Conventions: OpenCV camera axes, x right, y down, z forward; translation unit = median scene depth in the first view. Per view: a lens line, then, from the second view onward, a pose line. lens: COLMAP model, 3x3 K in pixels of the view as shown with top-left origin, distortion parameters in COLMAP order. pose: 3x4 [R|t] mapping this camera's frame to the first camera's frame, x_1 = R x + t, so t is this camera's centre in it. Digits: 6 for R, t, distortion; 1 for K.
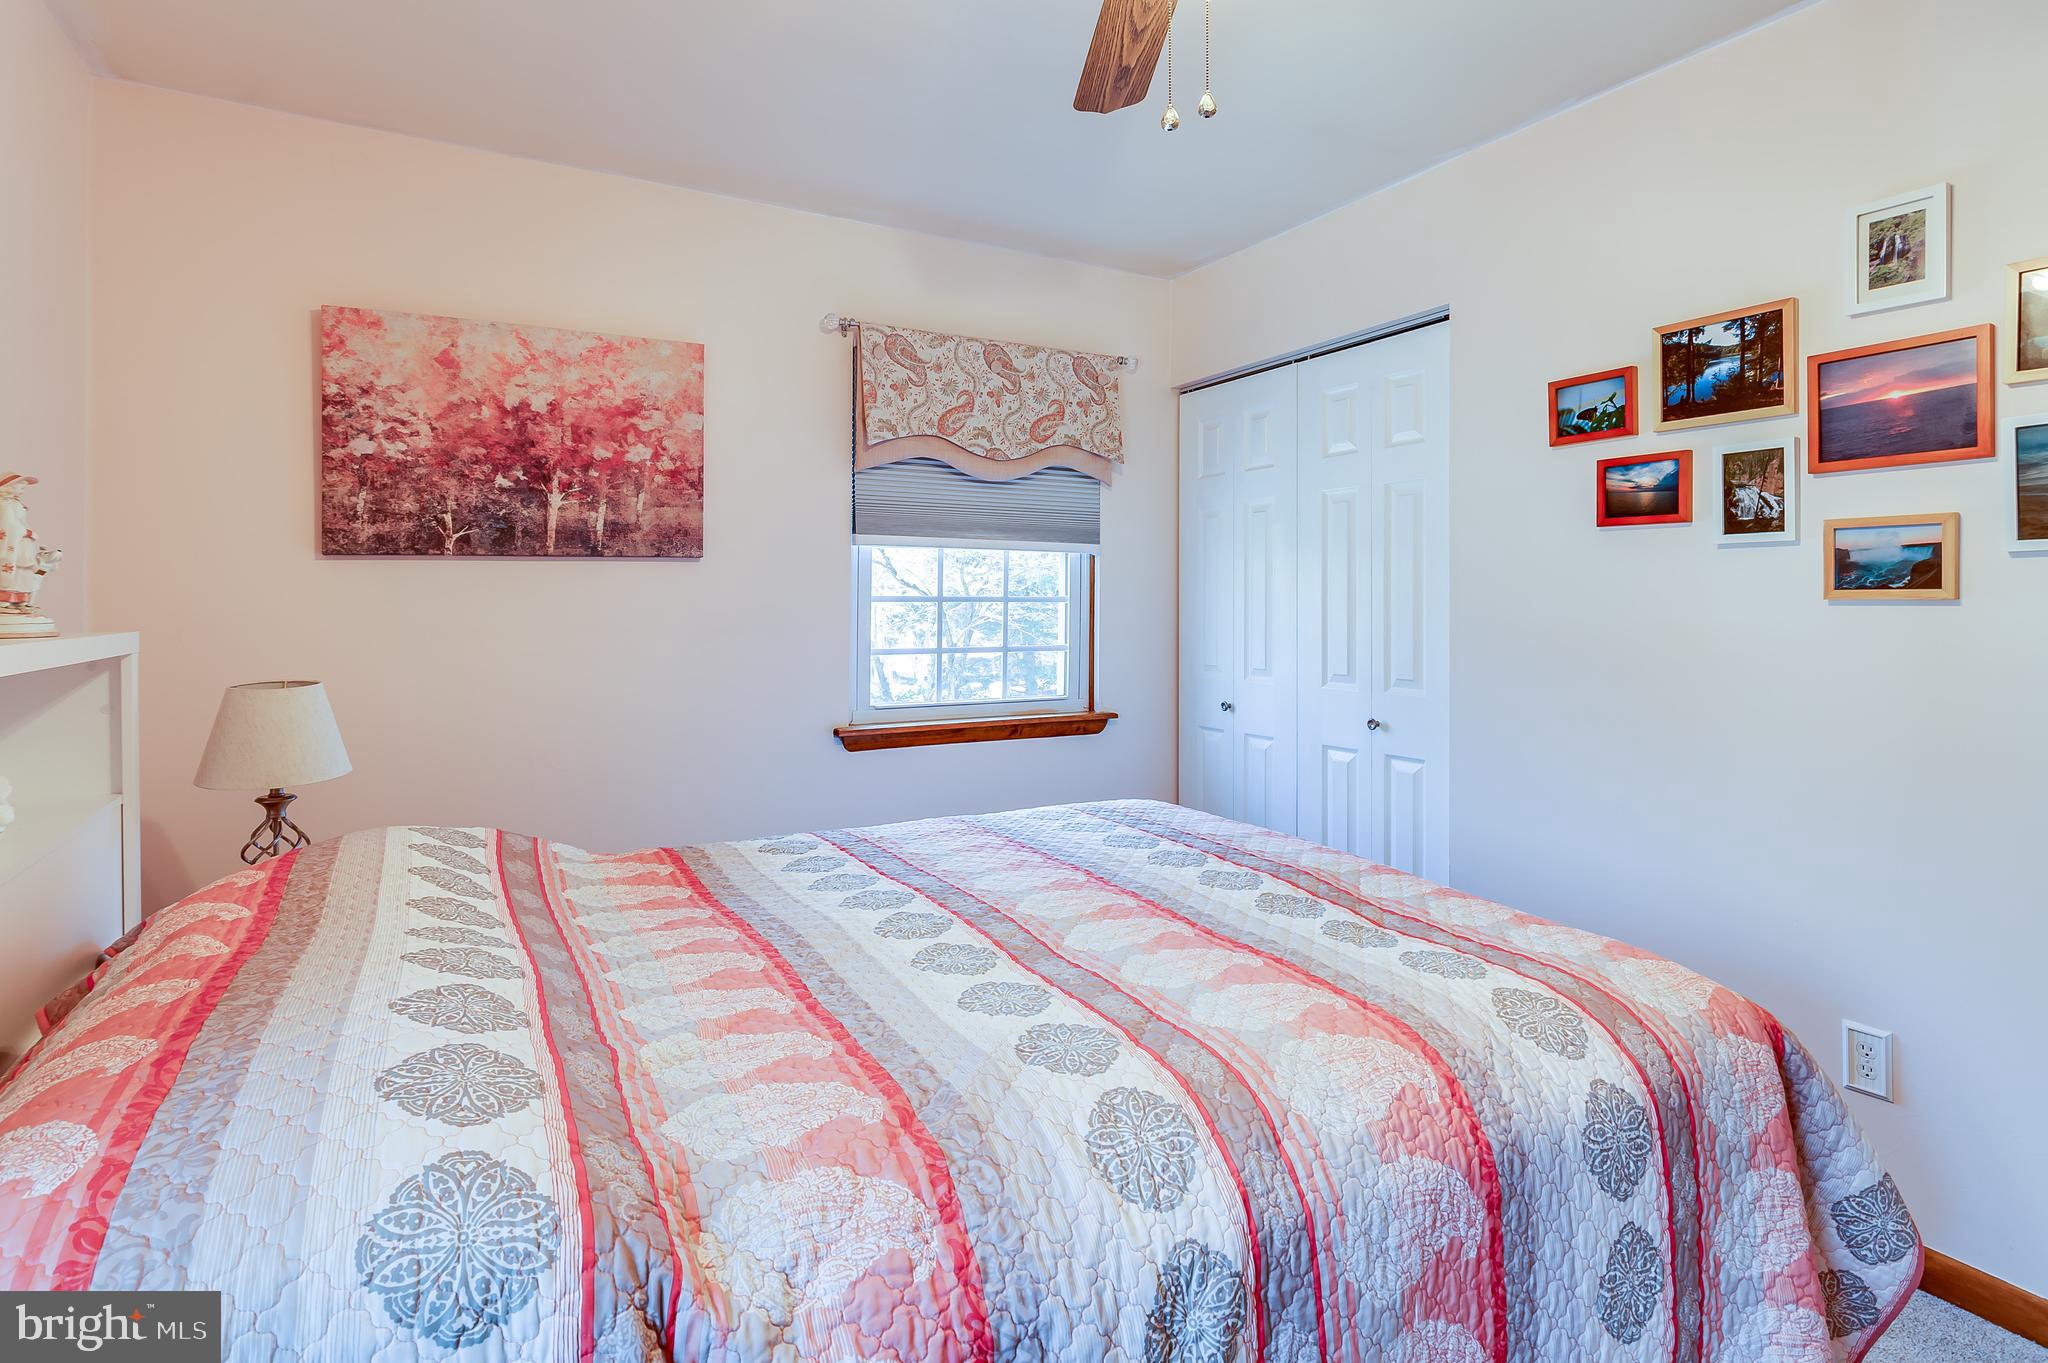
lens RADIAL K [[1056.3, 0, 1023.1], [0, 1056.3, 647.5], [0, 0, 1]] dist [-0.000746, -0.000235]
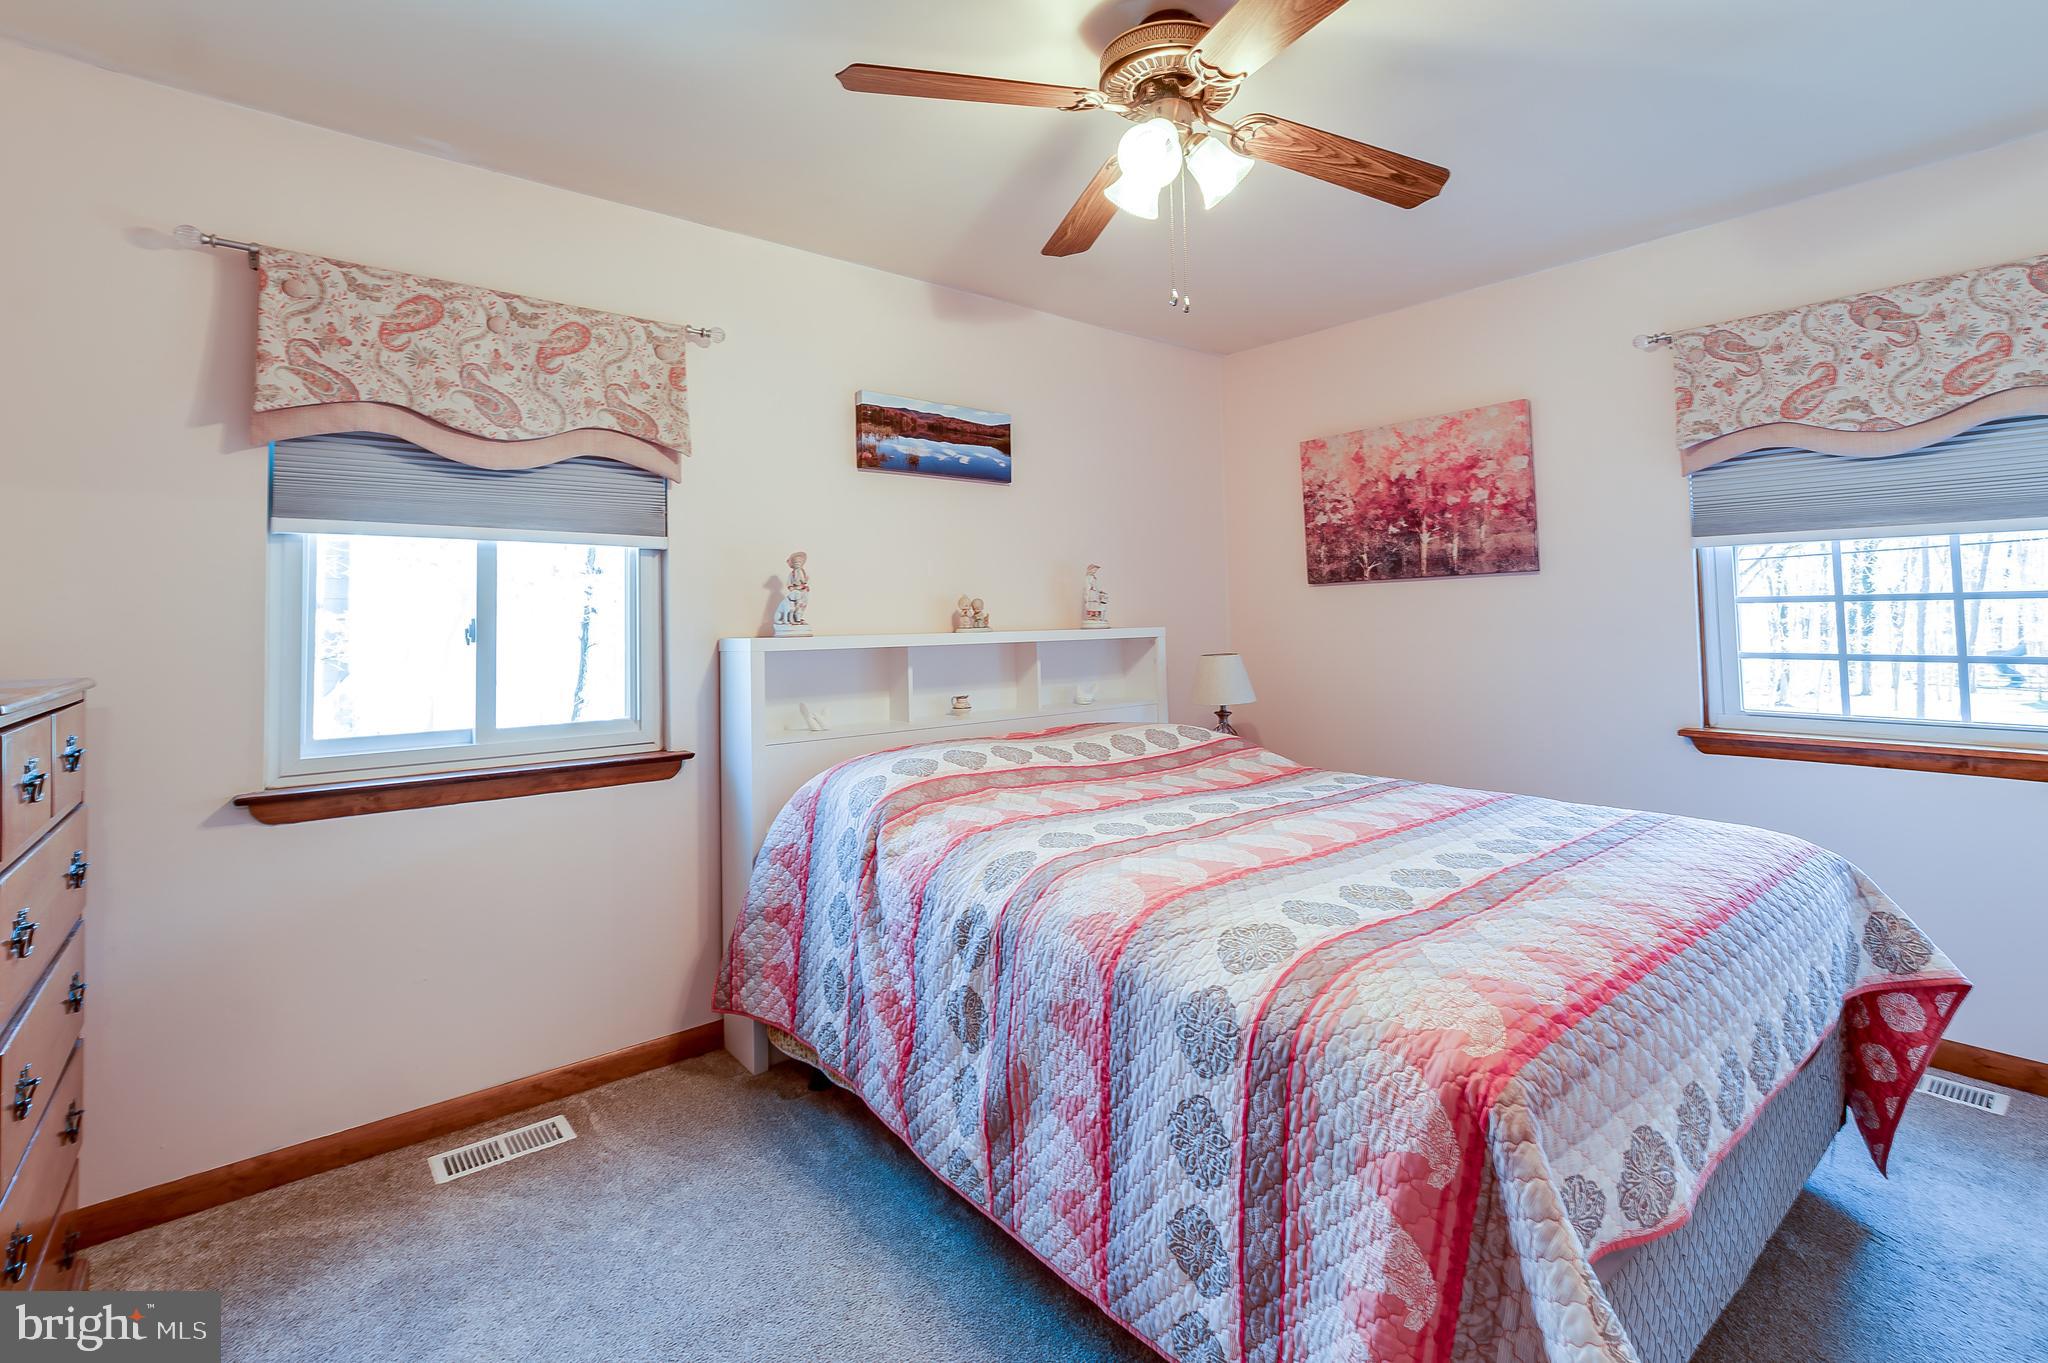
lens RADIAL K [[906.4, 0, 1030.5], [0, 906.4, 656.8], [0, 0, 1]] dist [0.002804, -0.001490]
pose [[0.196493, 0.038207, -0.979761, 0.660150], [-0.027573, 0.999061, 0.033430, -0.005233], [0.980118, 0.020446, 0.197361, 0.239381]]
